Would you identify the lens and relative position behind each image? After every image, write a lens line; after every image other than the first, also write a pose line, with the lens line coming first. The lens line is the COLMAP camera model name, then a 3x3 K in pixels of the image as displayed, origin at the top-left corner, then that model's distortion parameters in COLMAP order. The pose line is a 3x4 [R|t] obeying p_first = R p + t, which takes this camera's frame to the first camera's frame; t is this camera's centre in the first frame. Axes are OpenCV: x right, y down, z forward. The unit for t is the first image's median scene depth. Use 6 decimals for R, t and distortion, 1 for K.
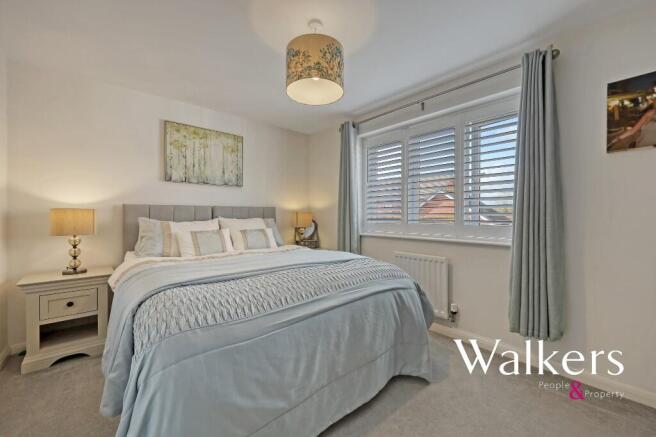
lens RADIAL K [[263.6, 0, 326.0], [0, 263.6, 216.6], [0, 0, 1]] dist [-0.000738, 0.000090]
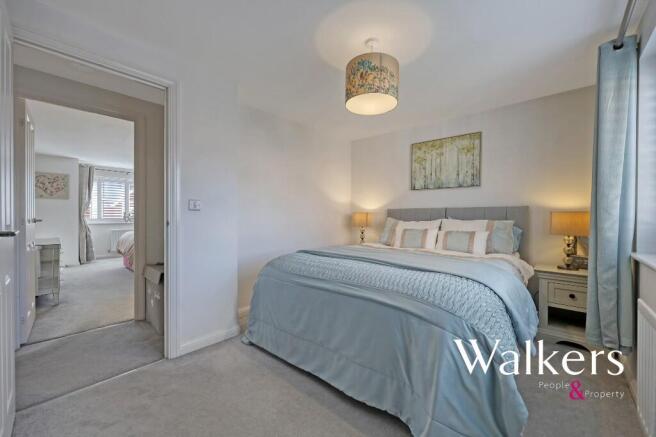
lens RADIAL K [[261.9, 0, 331.4], [0, 261.9, 218.7], [0, 0, 1]] dist [-0.000051, -0.000076]
pose [[0.128278, 0.012798, -0.991656, 0.601744], [-0.009378, 0.999888, 0.011691, -0.004157], [0.991694, 0.007800, 0.128384, 0.410310]]
